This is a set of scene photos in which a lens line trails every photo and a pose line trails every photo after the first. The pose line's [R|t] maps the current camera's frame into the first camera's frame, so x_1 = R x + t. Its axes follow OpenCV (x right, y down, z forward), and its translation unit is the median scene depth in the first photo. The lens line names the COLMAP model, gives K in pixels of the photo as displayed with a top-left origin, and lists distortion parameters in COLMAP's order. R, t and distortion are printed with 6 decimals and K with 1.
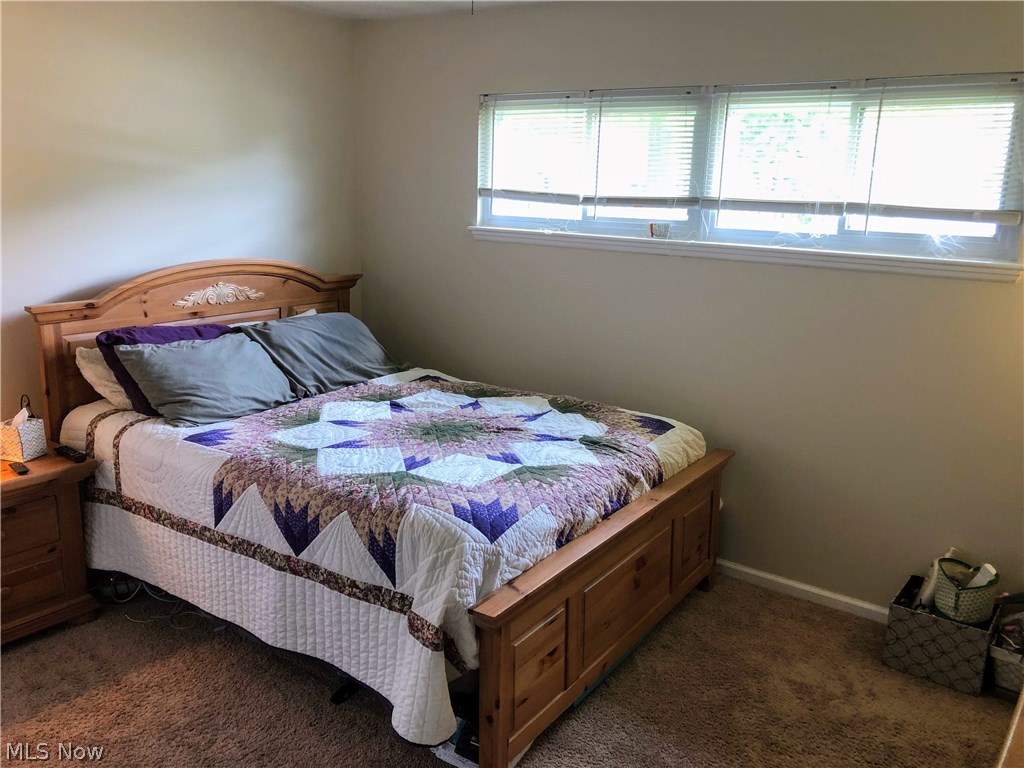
lens RADIAL K [[826.2, 0, 512.0], [0, 826.2, 384.0], [0, 0, 1]] dist [0.004801, 0.002298]
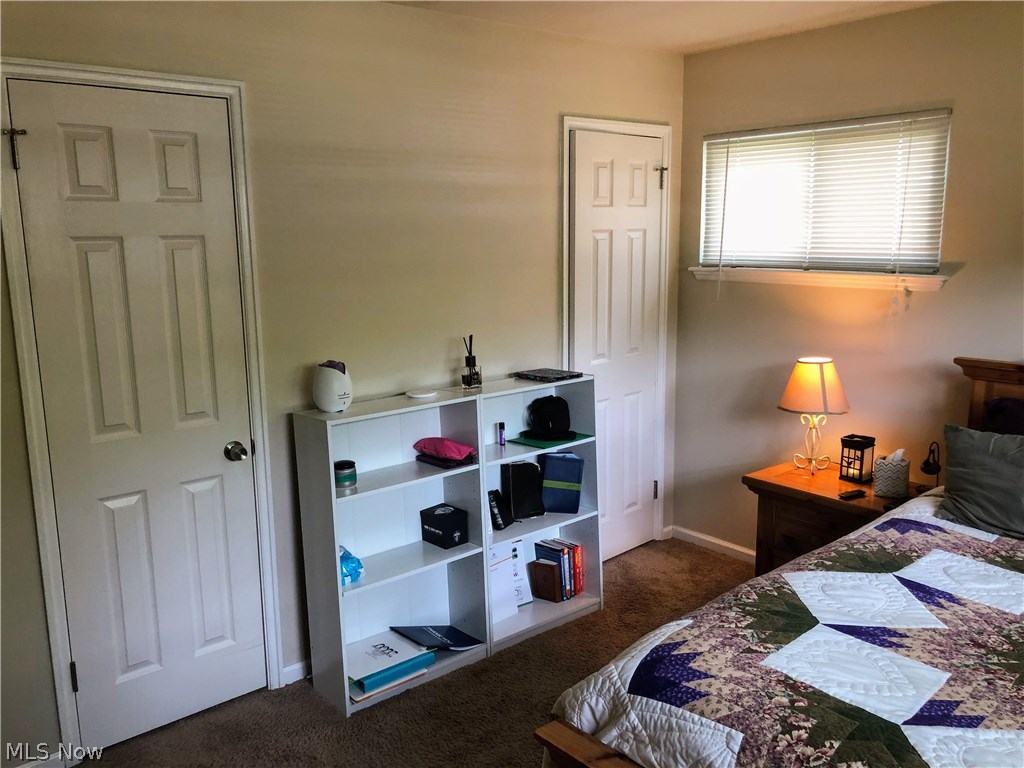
lens RADIAL K [[826.2, 0, 512.0], [0, 826.2, 384.0], [0, 0, 1]] dist [0.004801, 0.002298]
pose [[-0.245366, 0.149460, -0.957840, 0.575310], [-0.215023, 0.955043, 0.204105, -0.175605], [0.945283, 0.256038, -0.202198, 0.821494]]
